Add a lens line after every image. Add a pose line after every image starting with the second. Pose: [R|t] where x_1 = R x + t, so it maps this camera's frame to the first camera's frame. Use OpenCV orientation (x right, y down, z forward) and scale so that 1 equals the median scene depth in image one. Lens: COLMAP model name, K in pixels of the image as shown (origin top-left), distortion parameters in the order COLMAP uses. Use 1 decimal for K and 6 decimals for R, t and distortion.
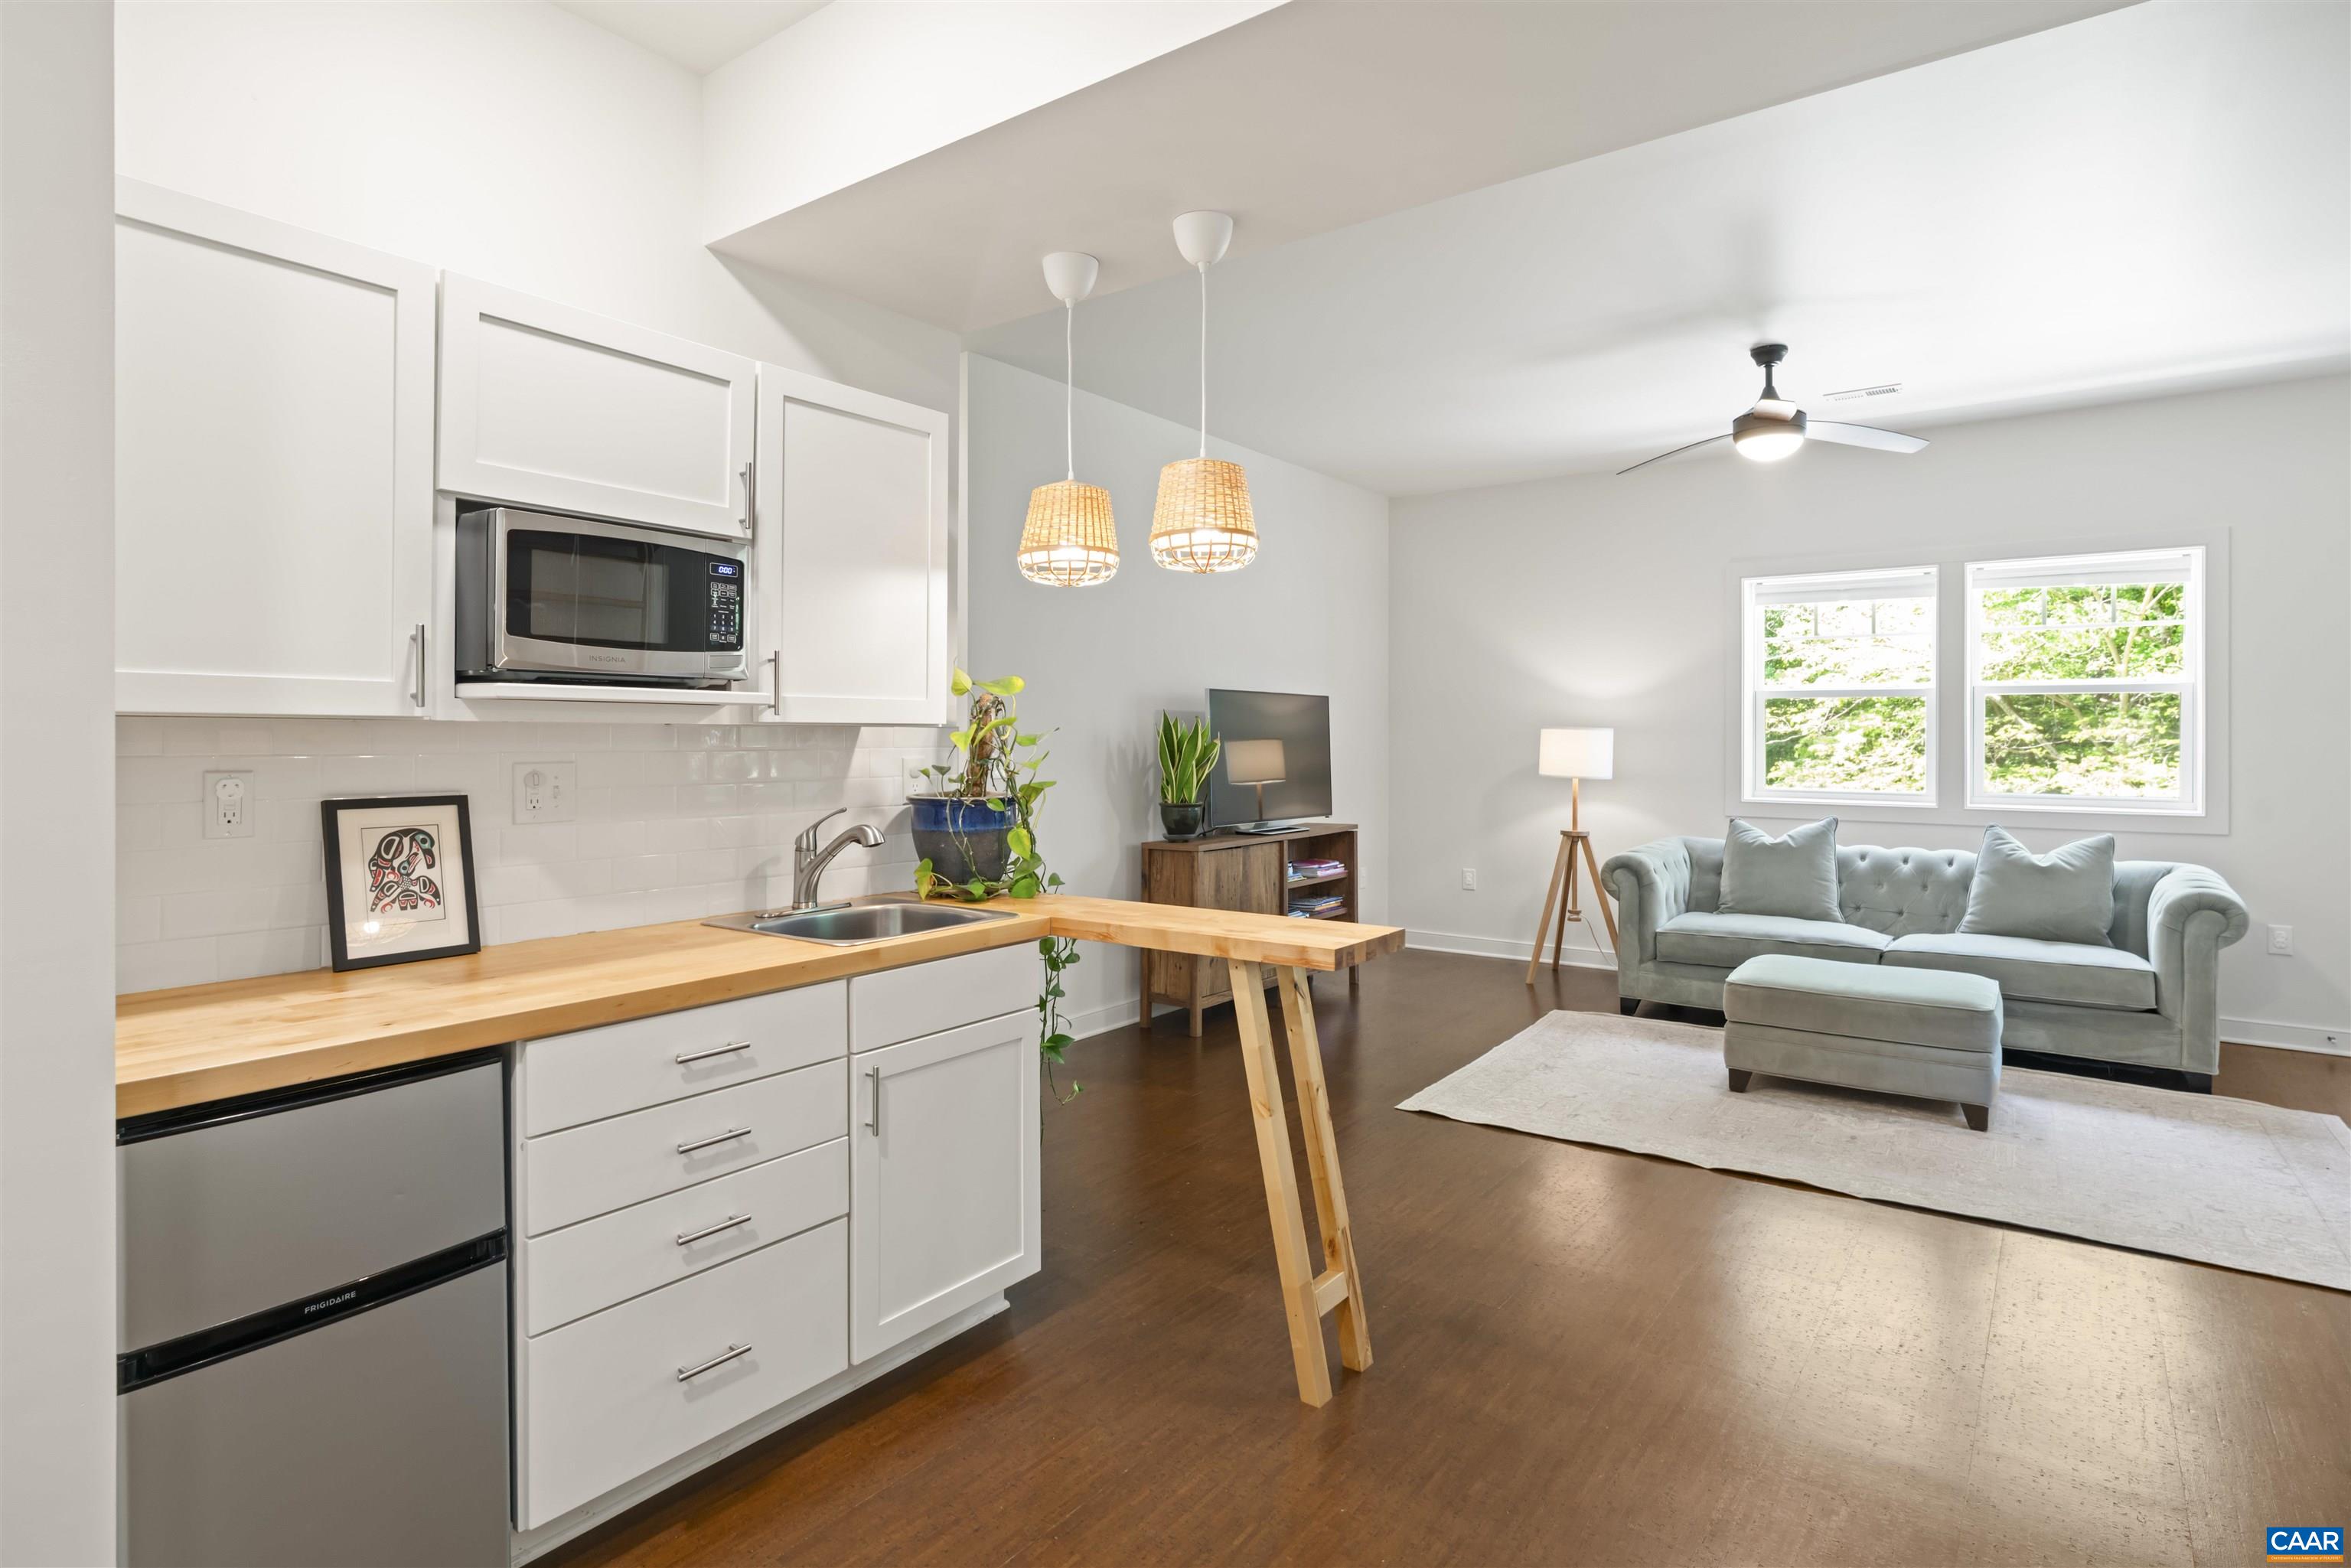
lens RADIAL K [[1225.6, 0, 1150.0], [0, 1225.6, 741.7], [0, 0, 1]] dist [-0.000408, 0.000418]
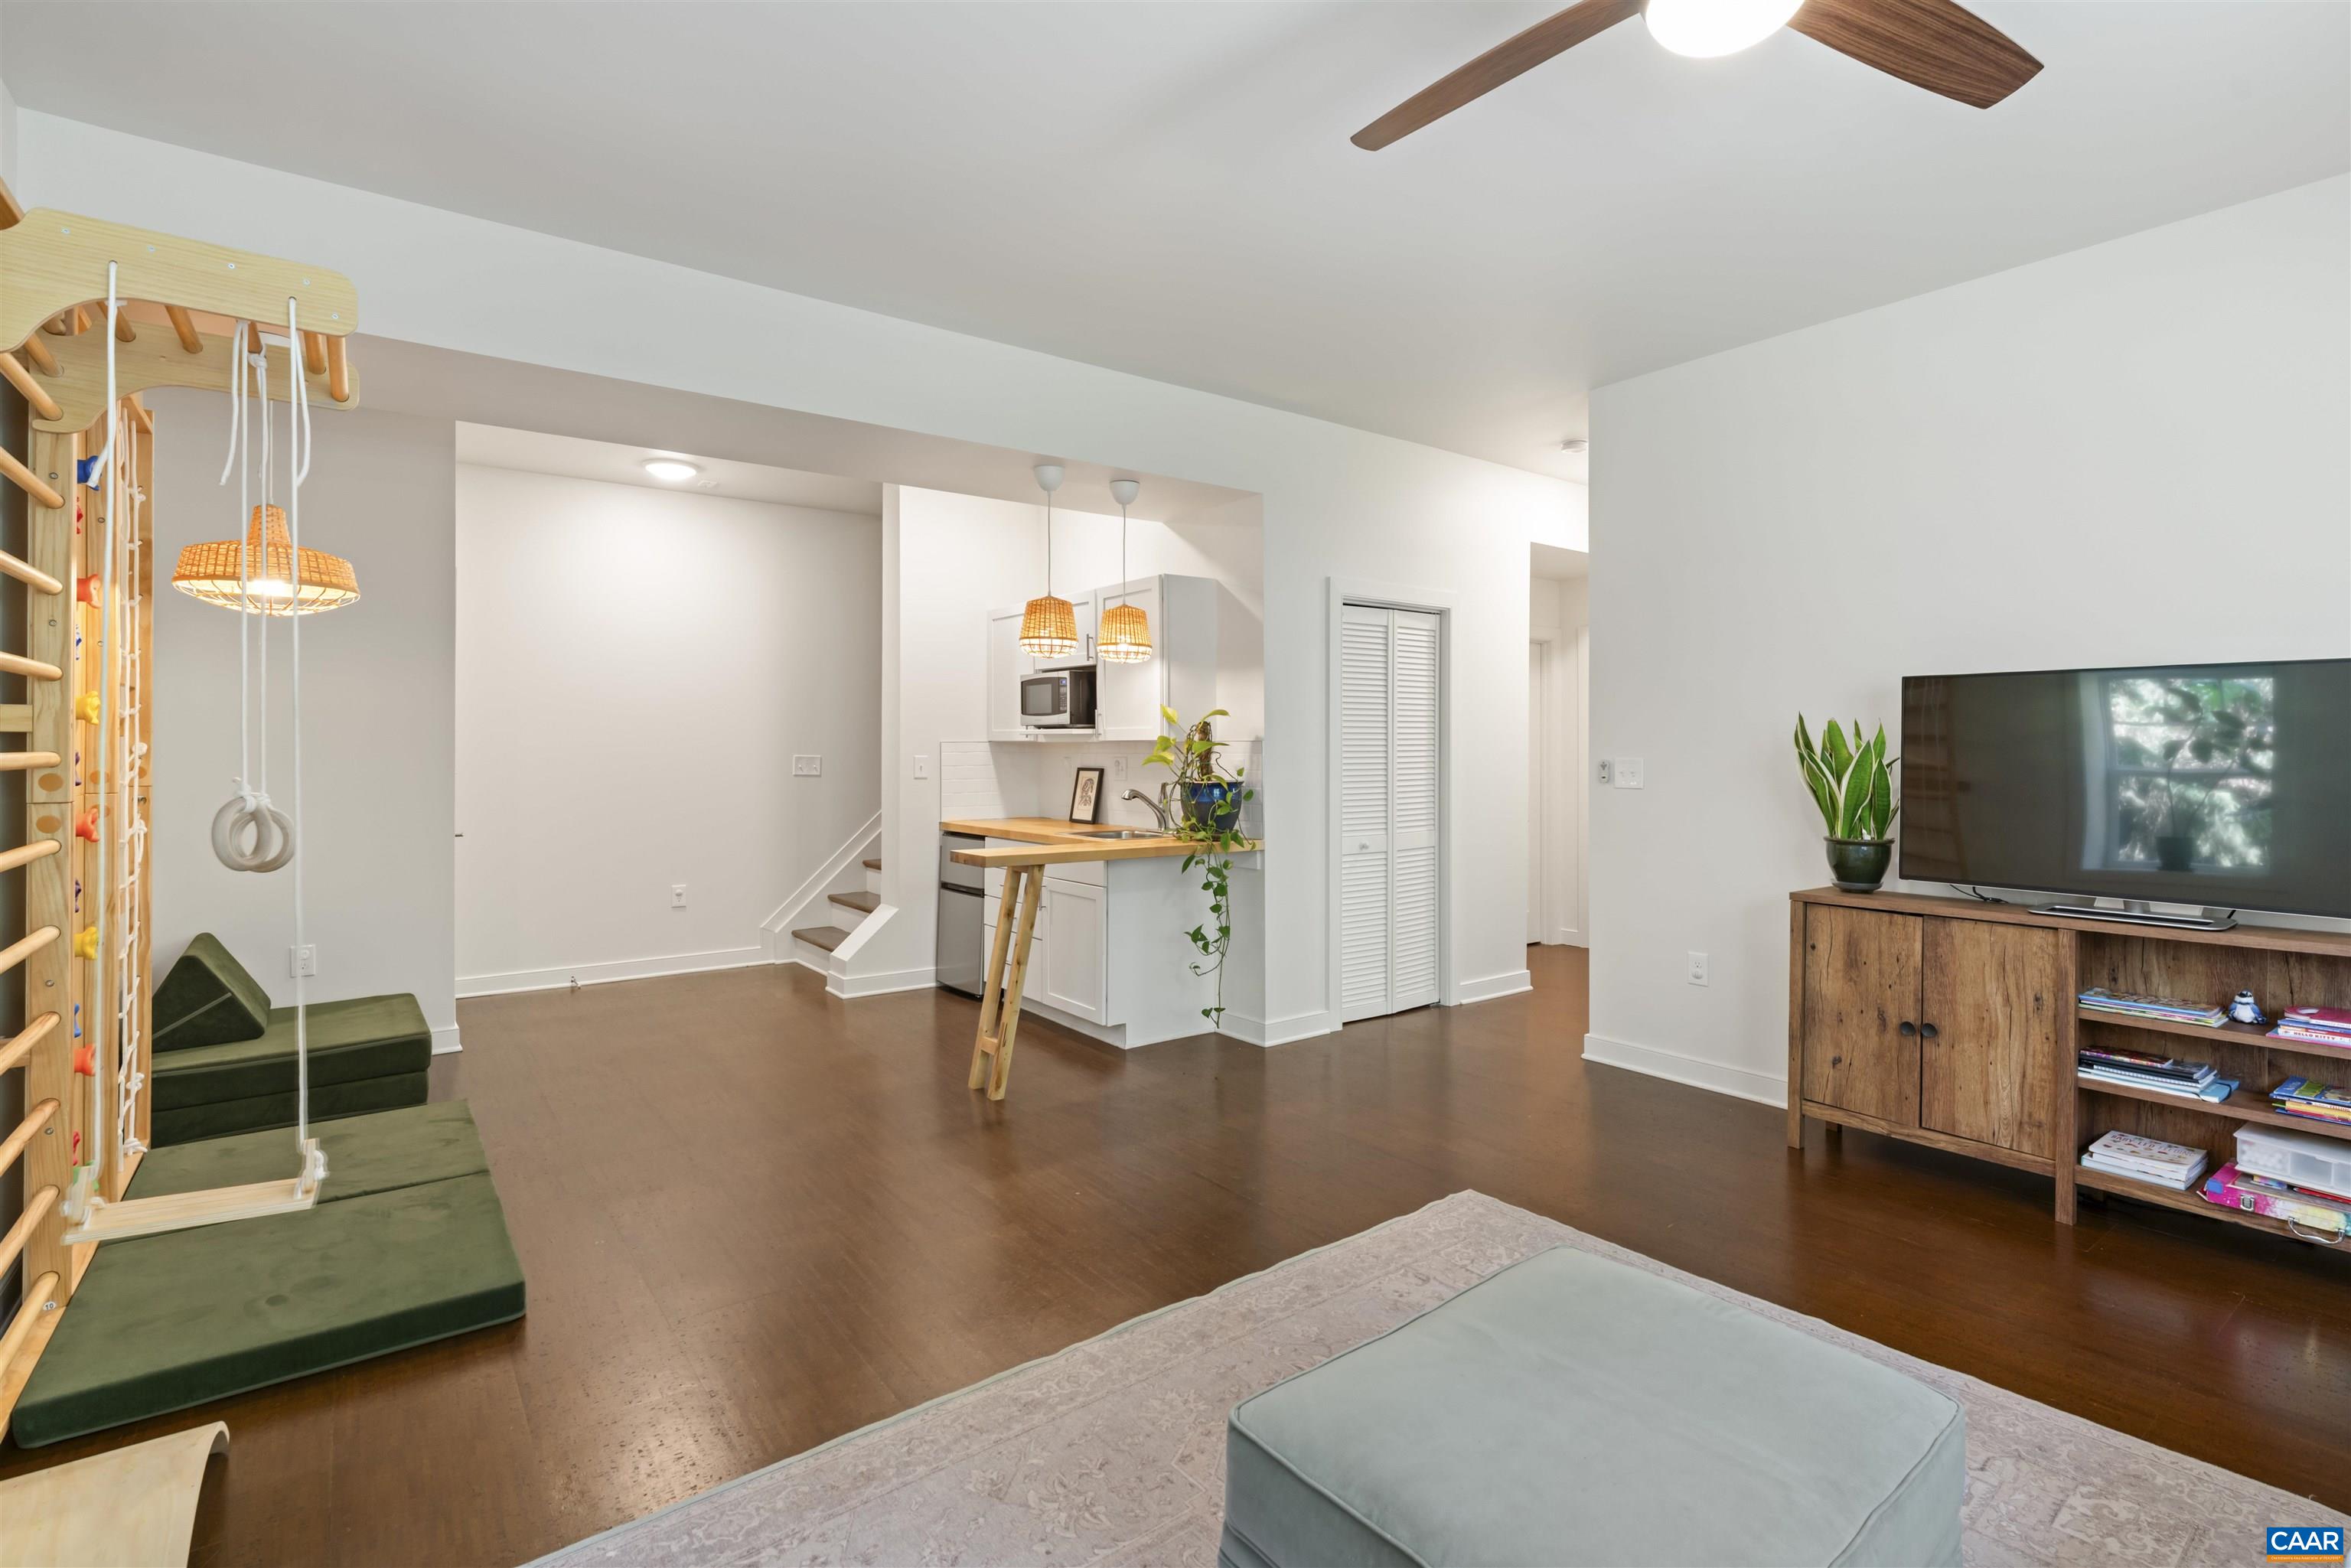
lens RADIAL K [[1088.8, 0, 1172.7], [0, 1088.8, 750.0], [0, 0, 1]] dist [-0.002992, -0.000350]
pose [[-0.280891, -0.000555, -0.959739, 0.768392], [-0.006630, 0.999977, 0.001362, -0.000880], [0.959717, 0.006745, -0.280888, 0.802283]]
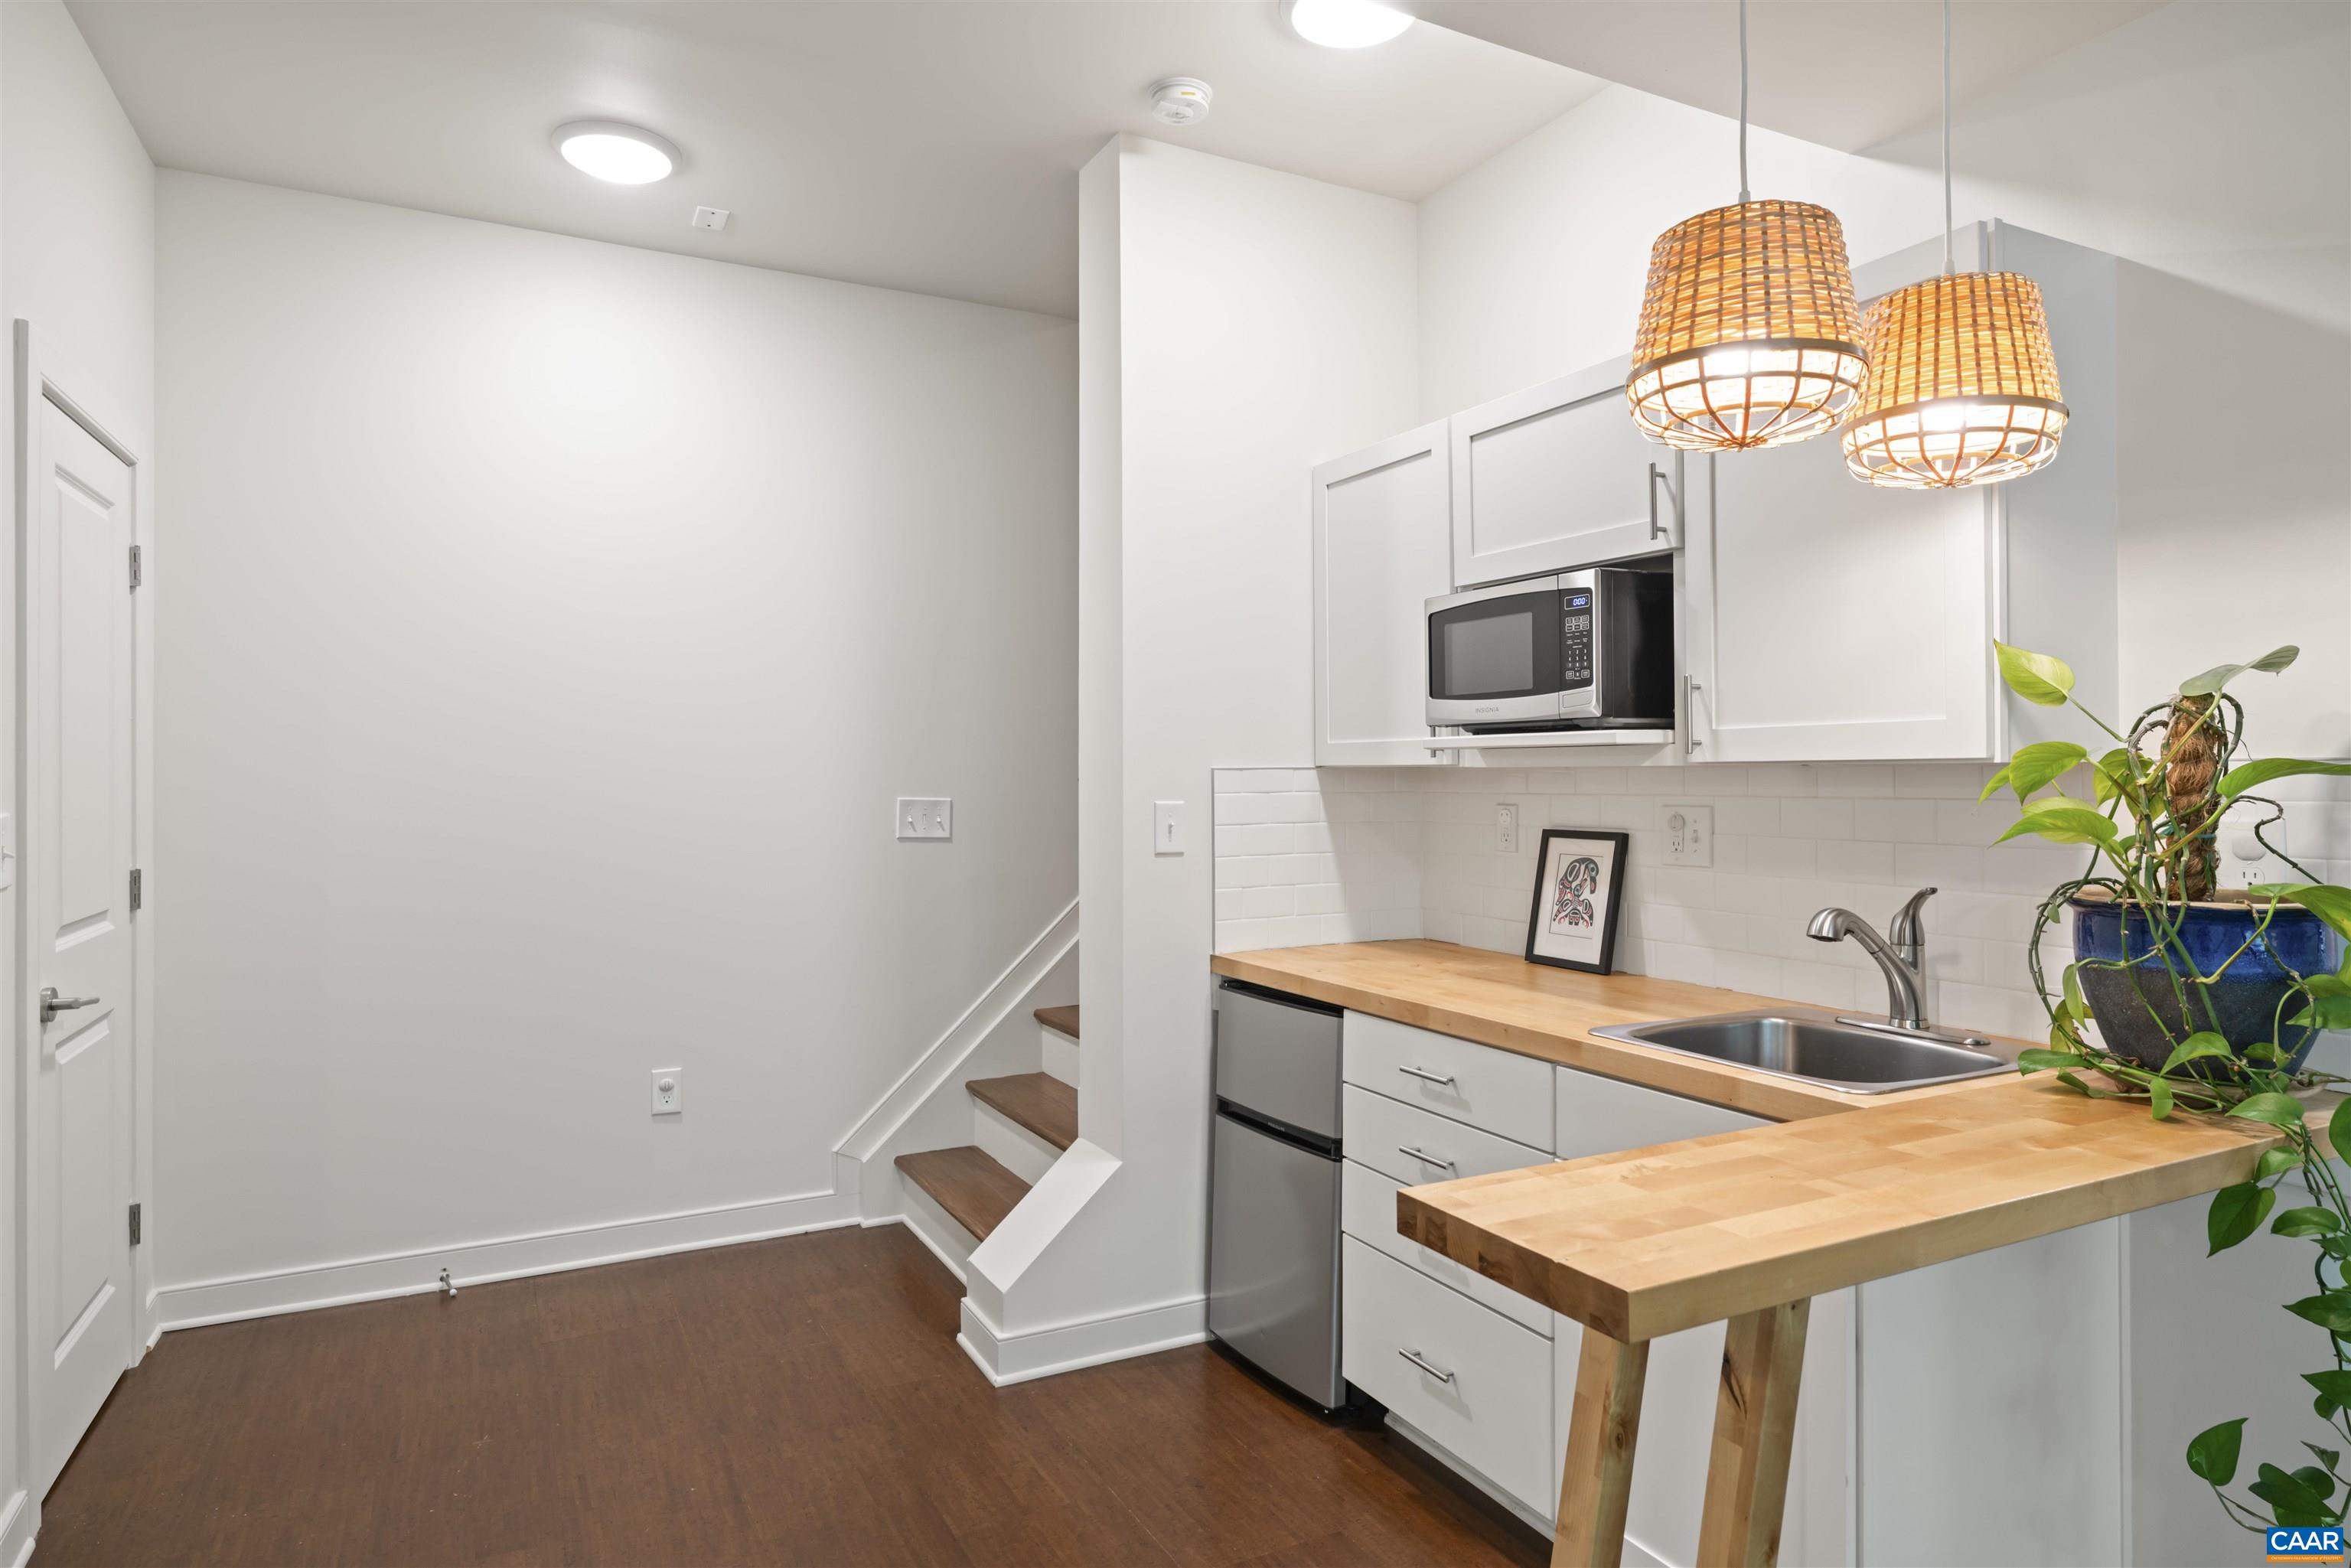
lens RADIAL K [[1319.2, 0, 1175.5], [0, 1319.2, 784.0], [0, 0, 1]] dist [-0.001909, -0.002361]
pose [[-0.432756, 0.003382, -0.901505, 0.297067], [-0.003284, 0.999980, 0.005327, -0.002379], [0.901505, 0.005266, -0.432736, 0.498488]]
